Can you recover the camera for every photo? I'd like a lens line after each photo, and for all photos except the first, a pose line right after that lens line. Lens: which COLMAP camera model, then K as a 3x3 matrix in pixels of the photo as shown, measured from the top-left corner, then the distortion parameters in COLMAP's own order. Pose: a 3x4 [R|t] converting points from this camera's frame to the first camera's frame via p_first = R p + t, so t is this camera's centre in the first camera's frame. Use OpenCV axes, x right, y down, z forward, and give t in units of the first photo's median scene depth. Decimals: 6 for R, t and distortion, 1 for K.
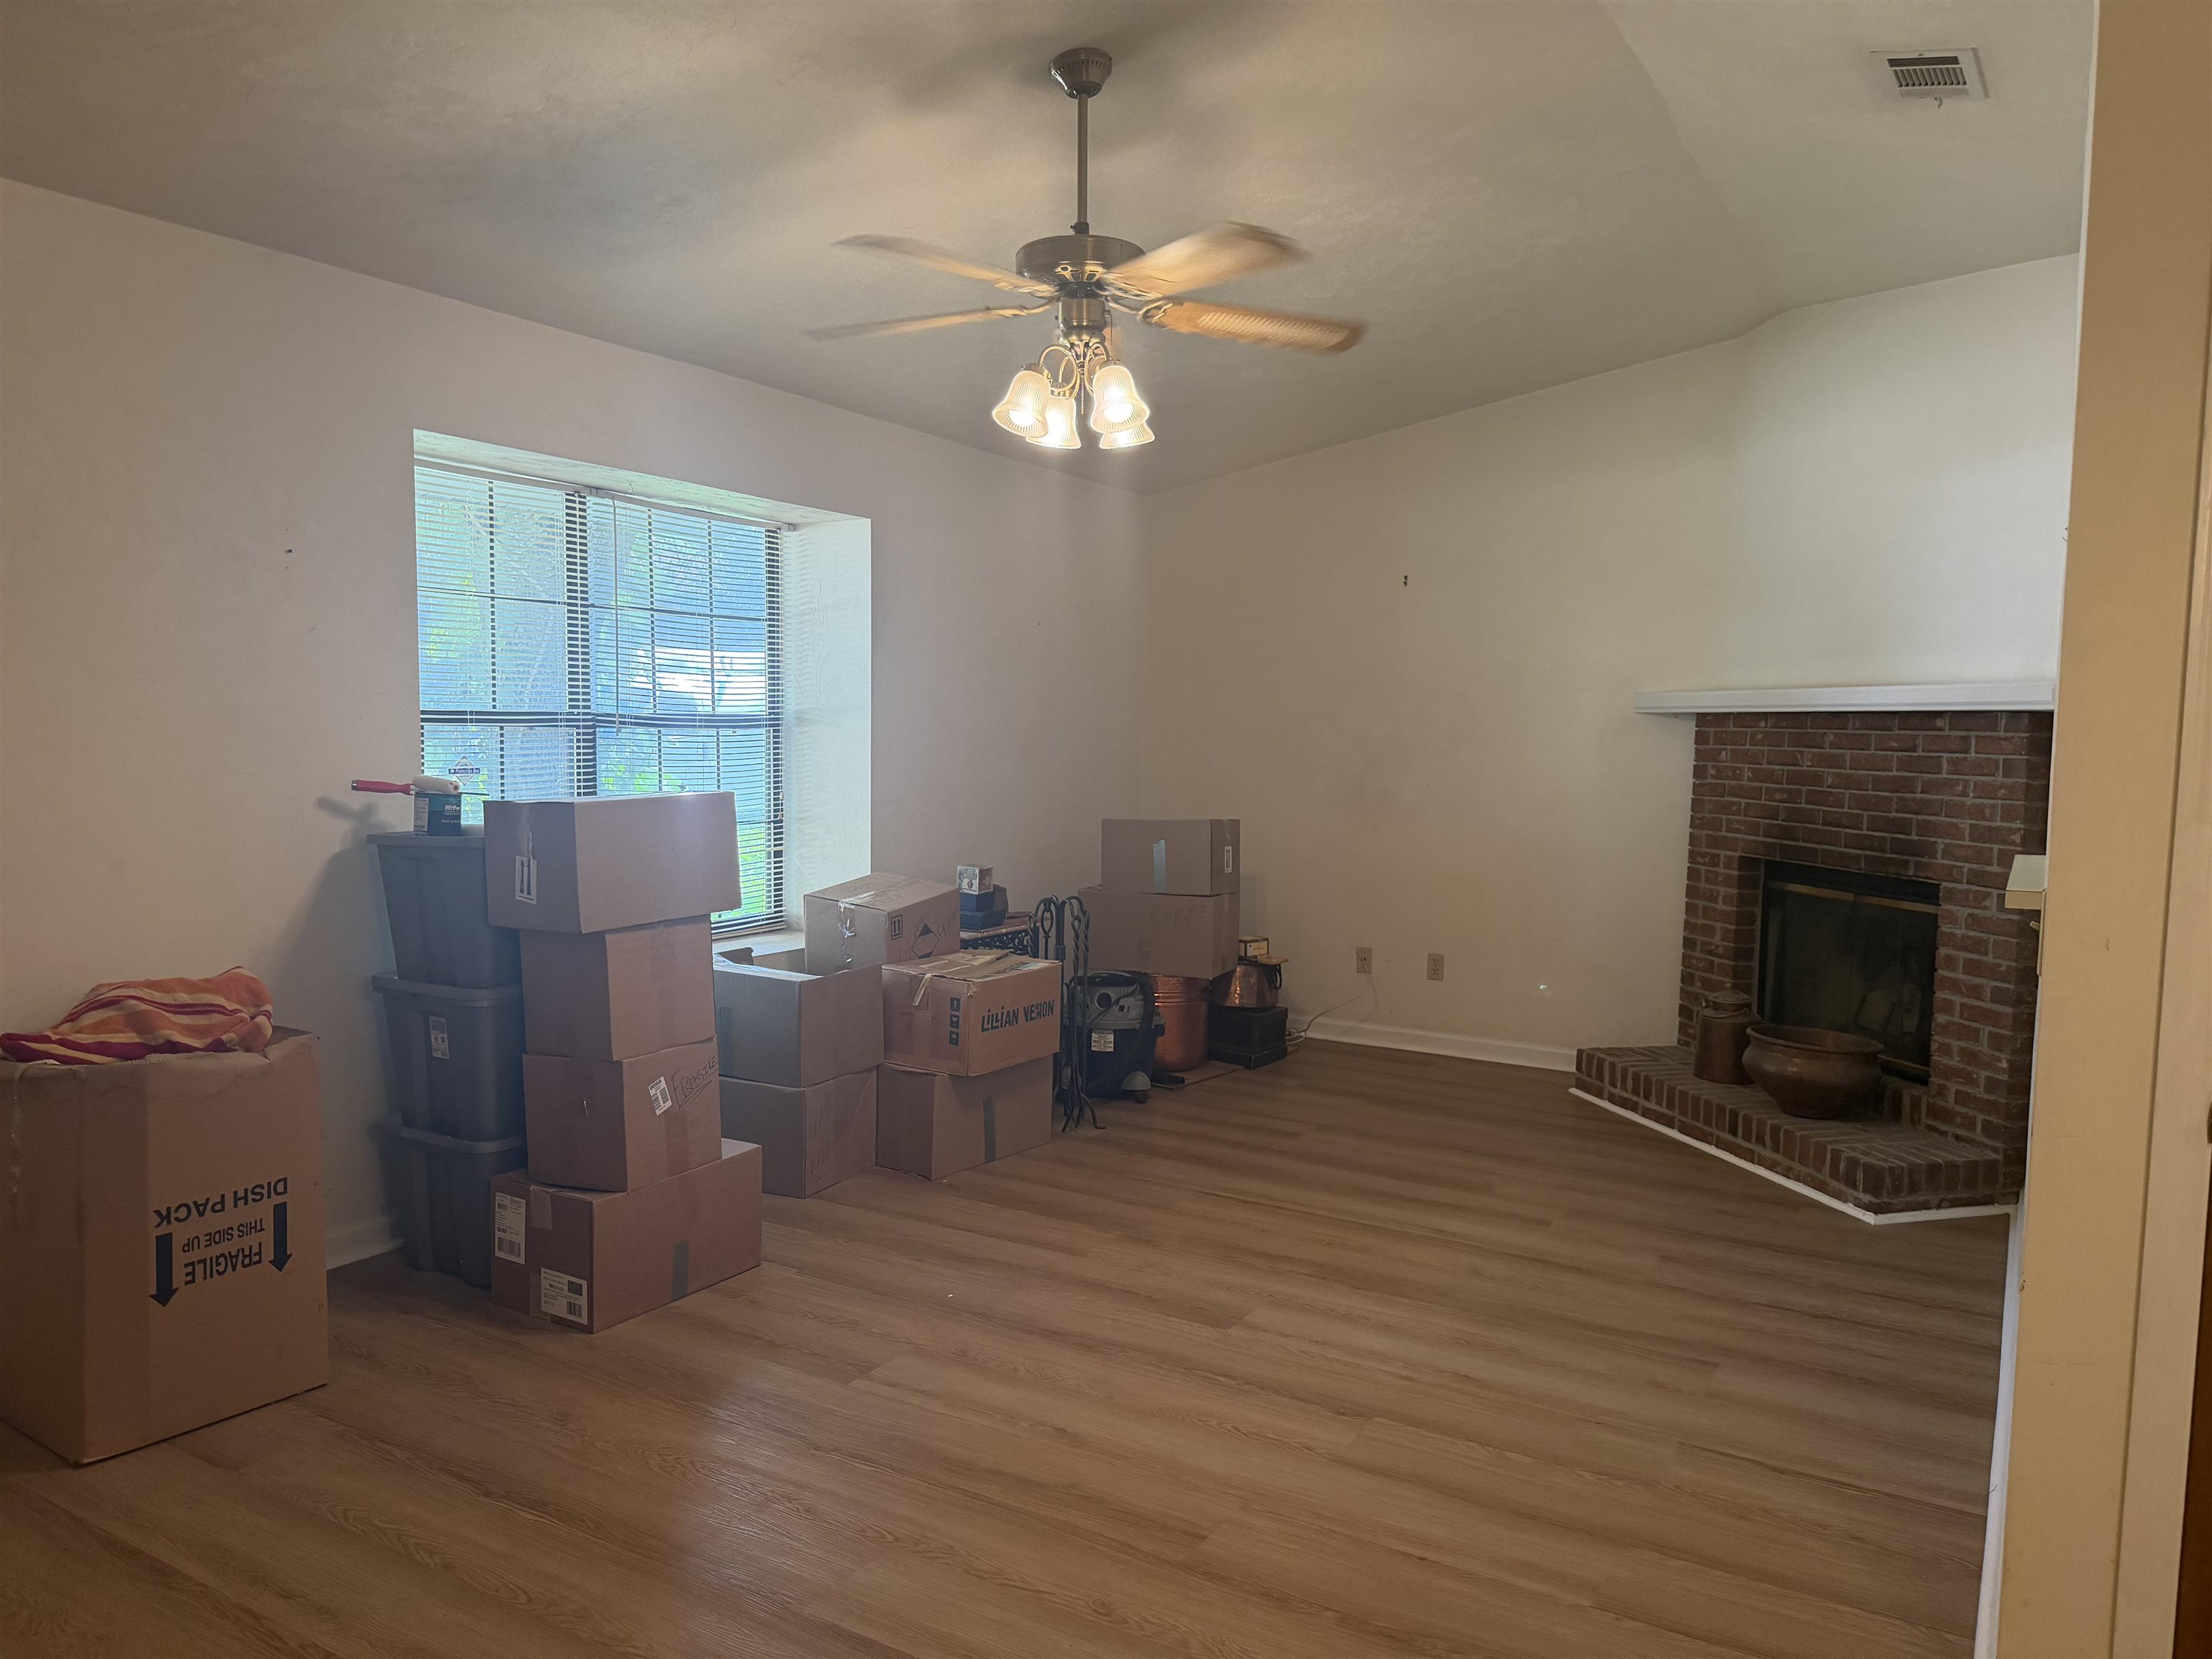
lens RADIAL K [[1571.1, 0, 1098.6], [0, 1571.1, 872.6], [0, 0, 1]] dist [0.044543, -0.057517]
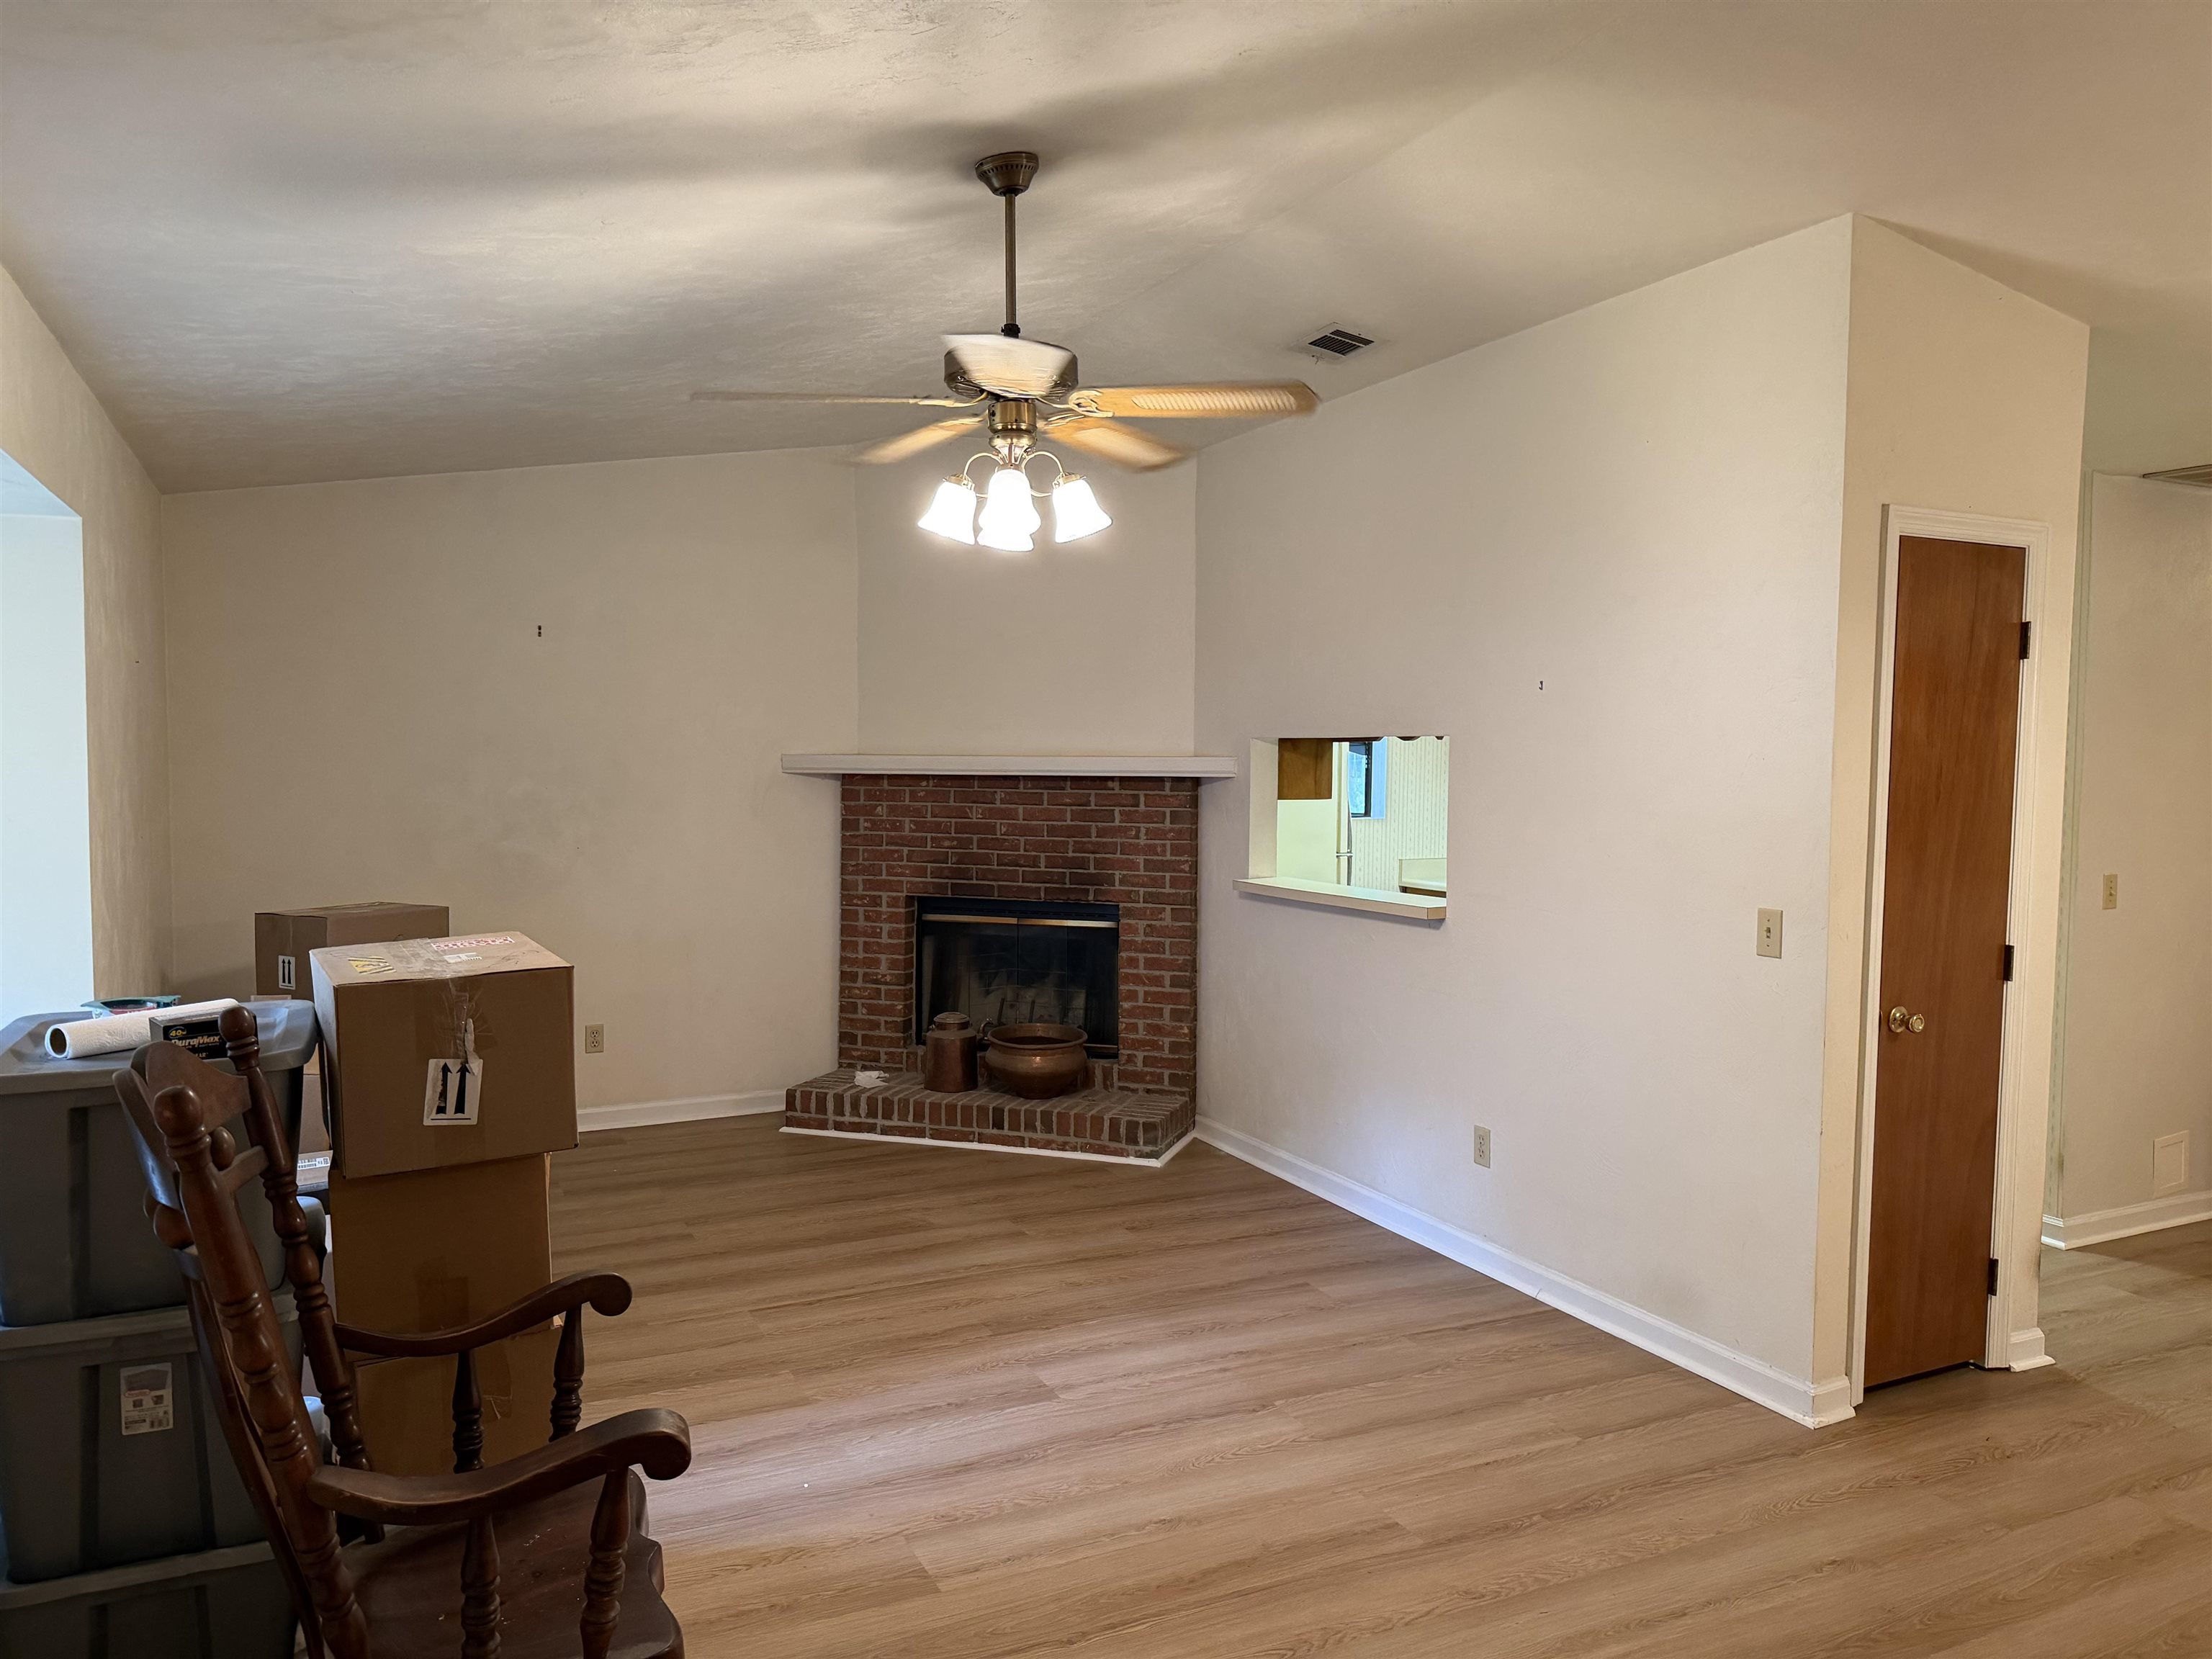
lens RADIAL K [[1540.9, 0, 1106.0], [0, 1540.9, 829.5], [0, 0, 1]] dist [0.065363, -0.000944]
pose [[0.533788, -0.047556, 0.844280, -0.565473], [0.079956, 0.996783, 0.005594, -0.063752], [-0.841830, 0.064519, 0.535873, 0.306918]]
